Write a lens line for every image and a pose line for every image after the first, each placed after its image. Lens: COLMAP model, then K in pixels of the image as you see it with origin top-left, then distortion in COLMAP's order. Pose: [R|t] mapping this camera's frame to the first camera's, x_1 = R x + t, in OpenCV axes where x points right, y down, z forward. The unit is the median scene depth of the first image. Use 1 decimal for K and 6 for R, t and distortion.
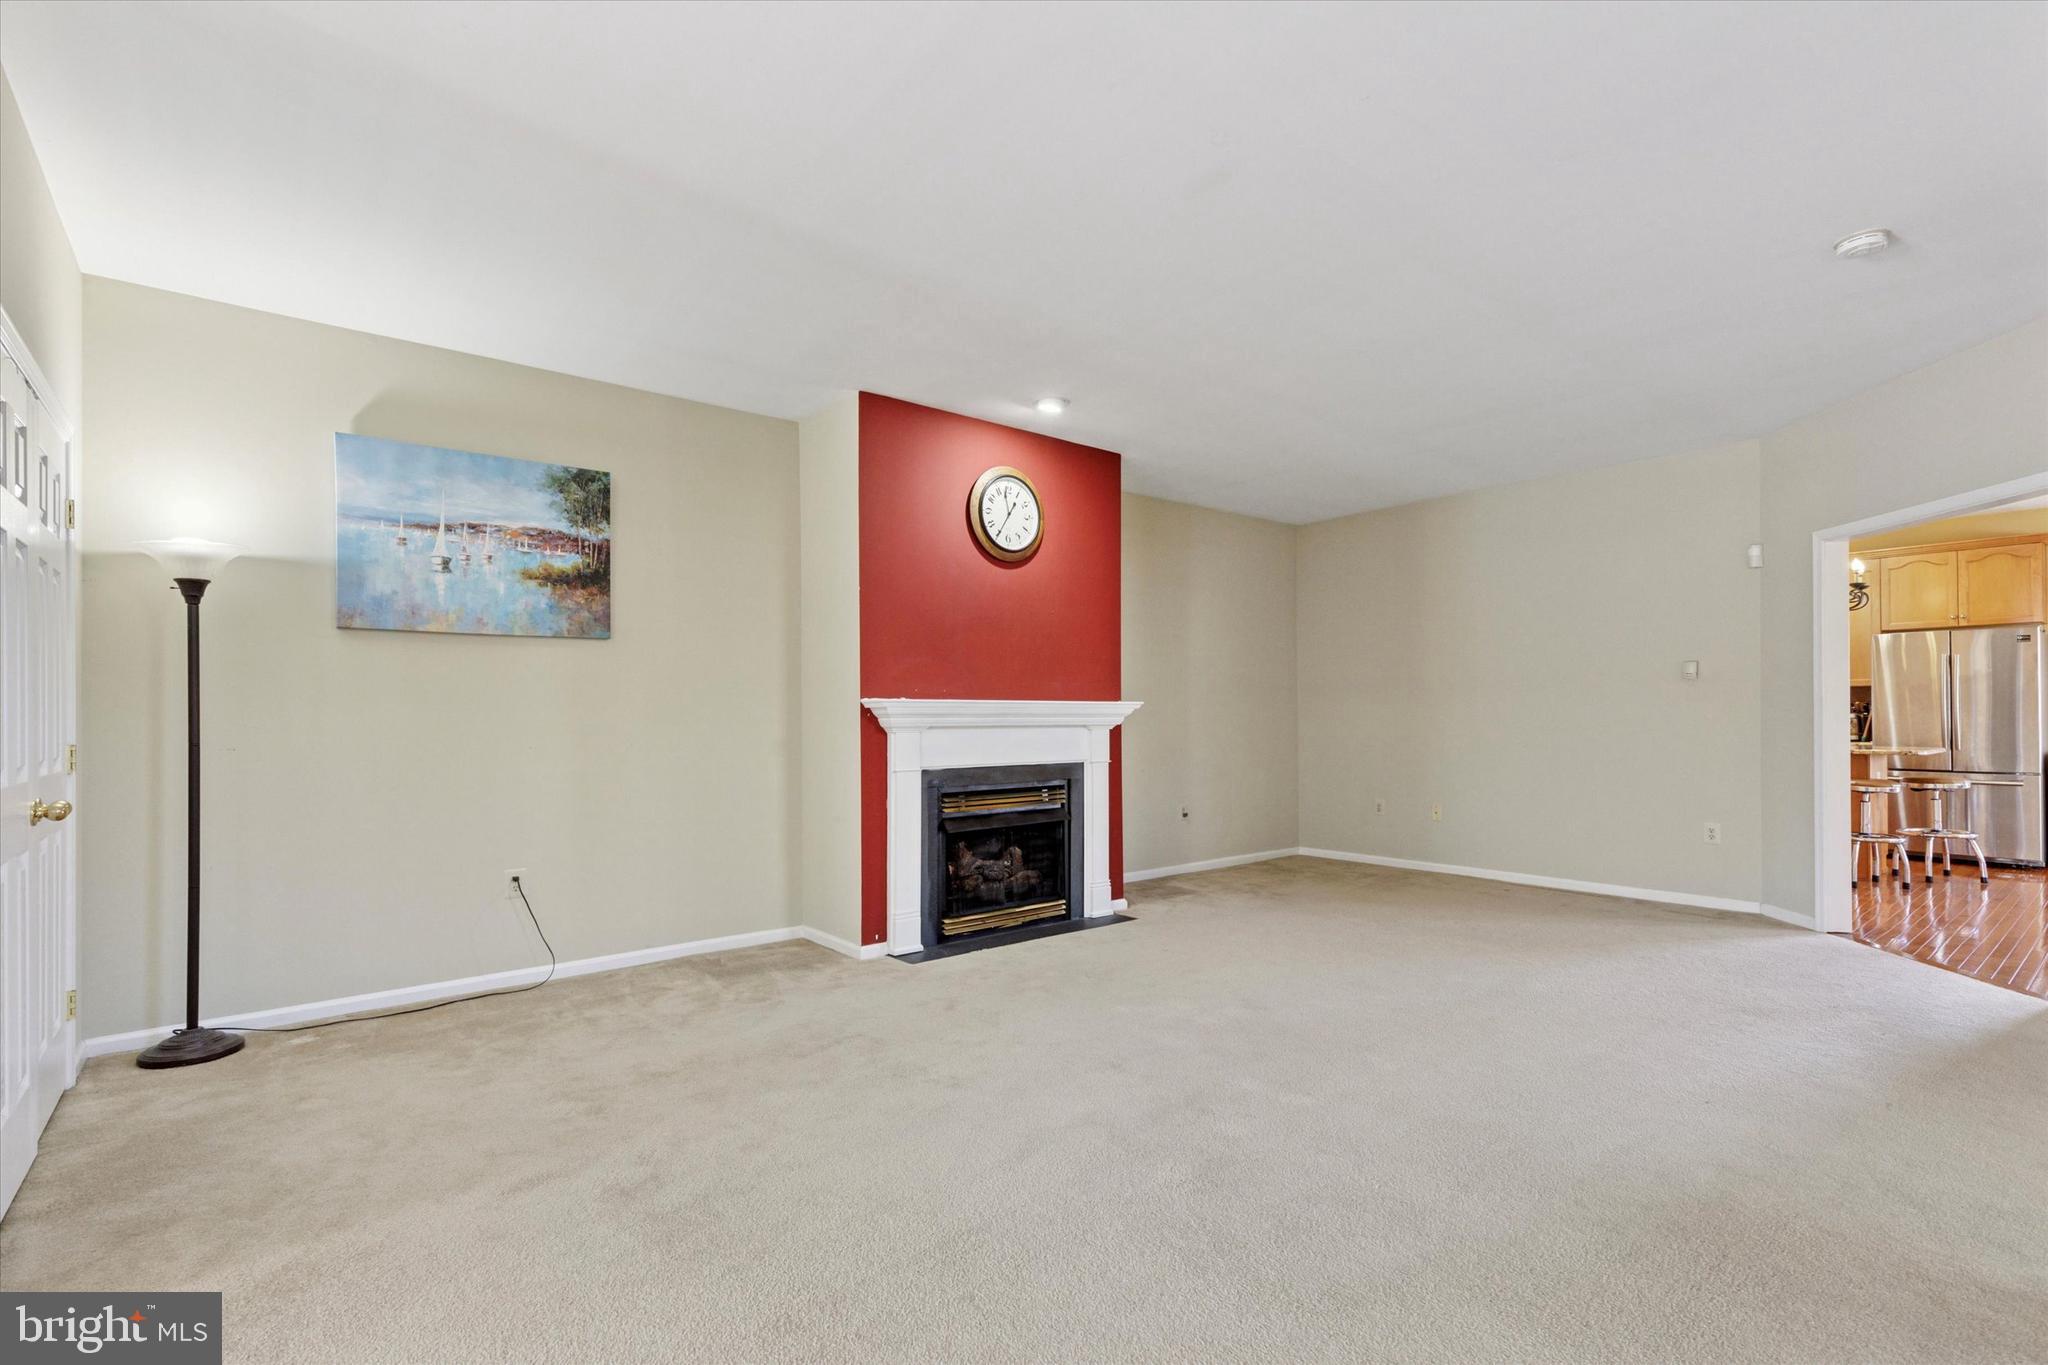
lens RADIAL K [[949.1, 0, 1037.6], [0, 949.1, 716.7], [0, 0, 1]] dist [0.000442, 0.000221]
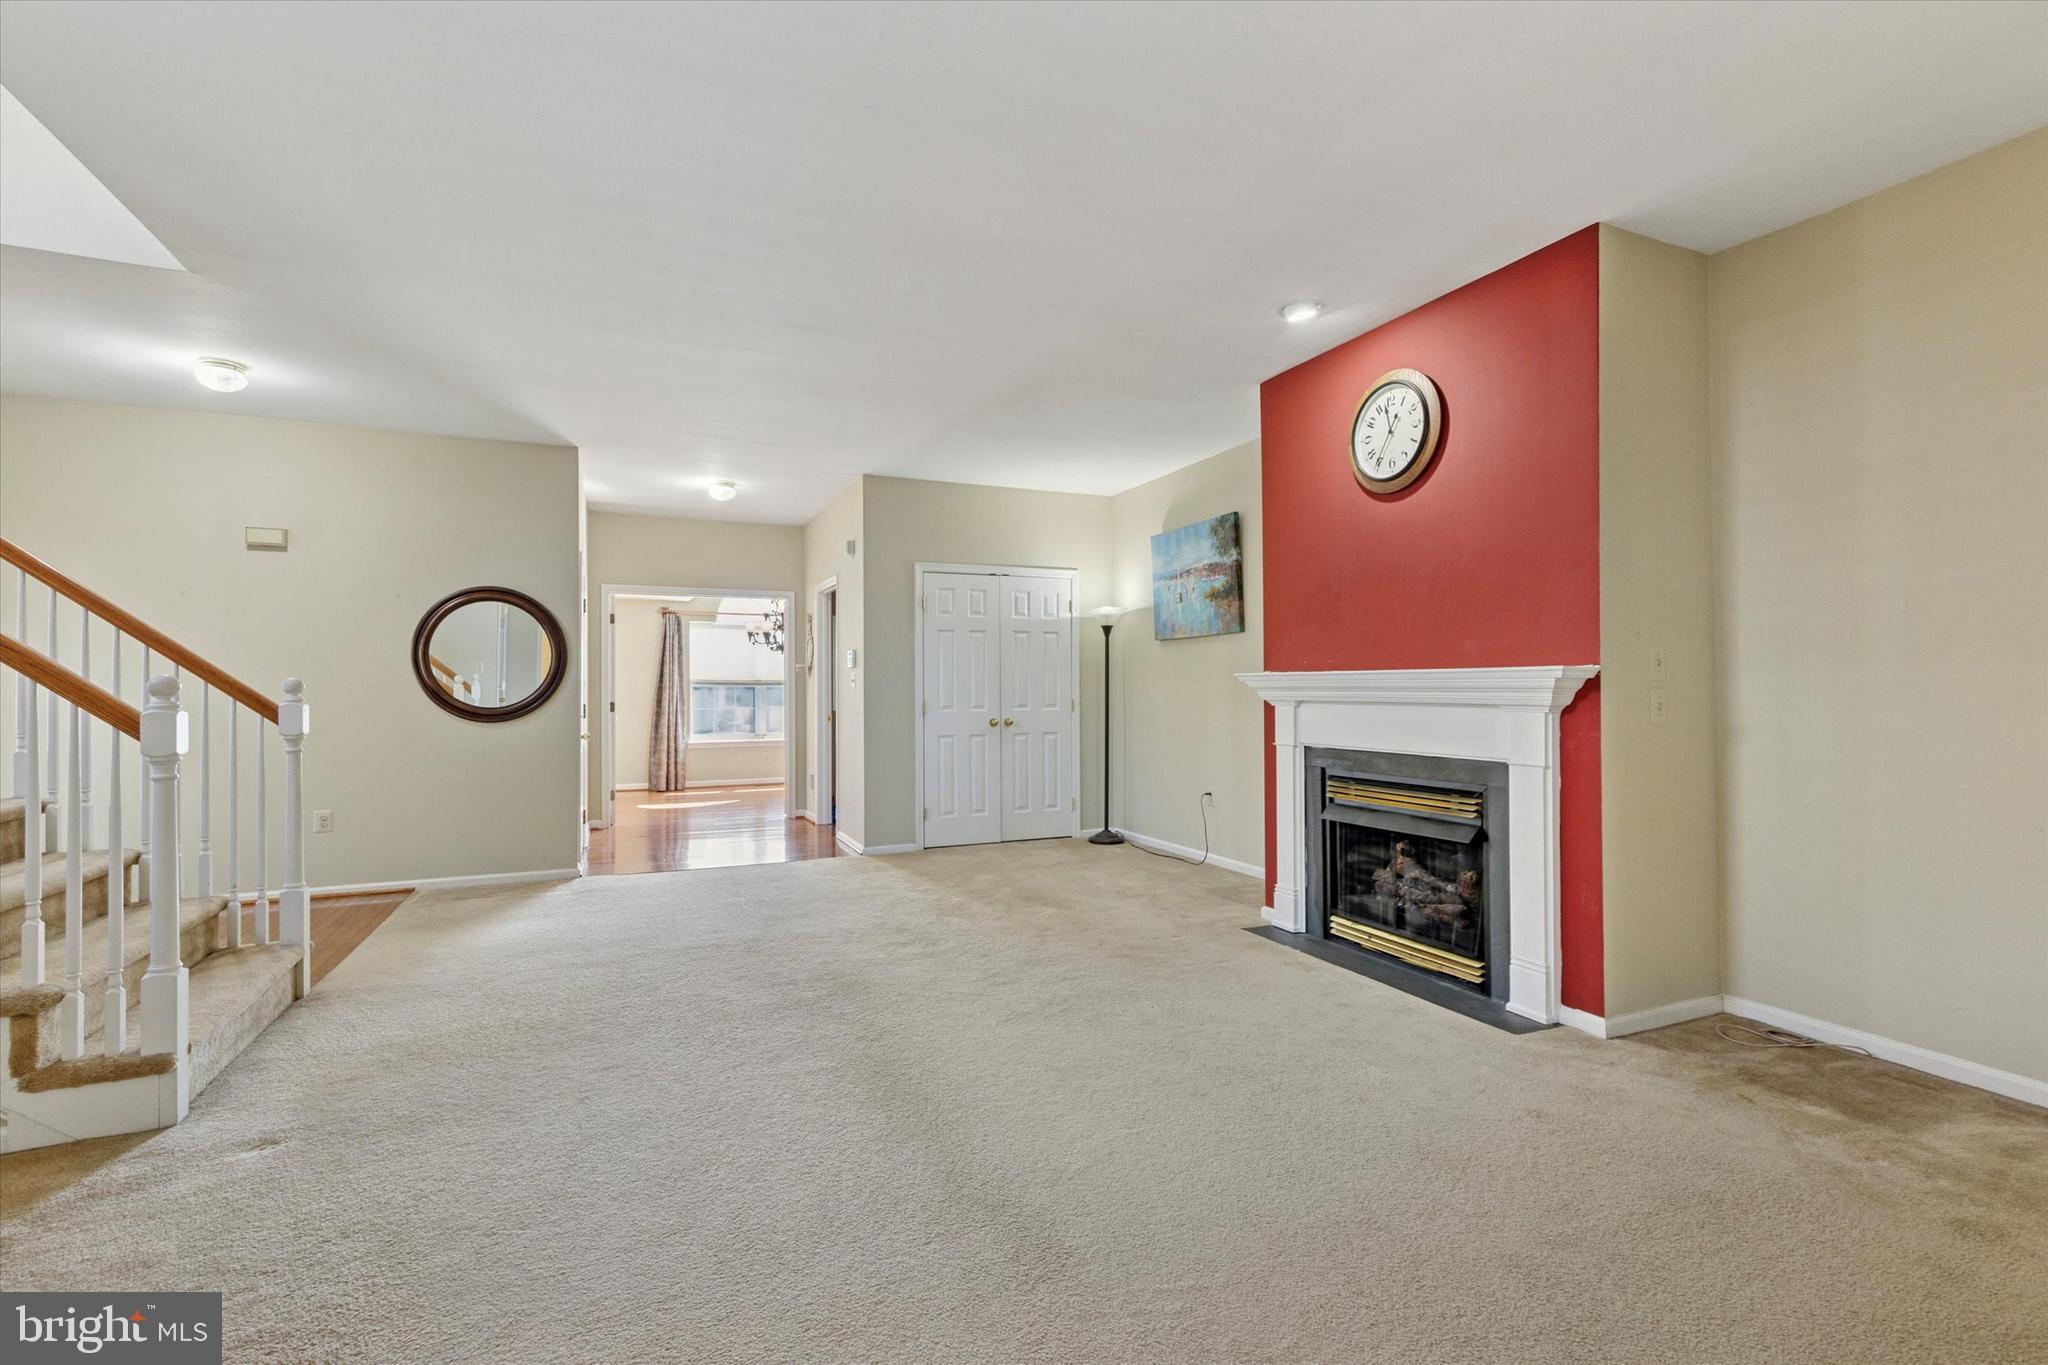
lens RADIAL K [[906.3, 0, 1024.0], [0, 906.3, 682.5], [0, 0, 1]] dist [0.001508, 0.000183]
pose [[-0.261356, -0.002374, -0.965240, 0.908873], [0.004848, 0.999981, -0.003772, -0.005983], [0.965230, -0.005665, -0.261339, 1.062555]]
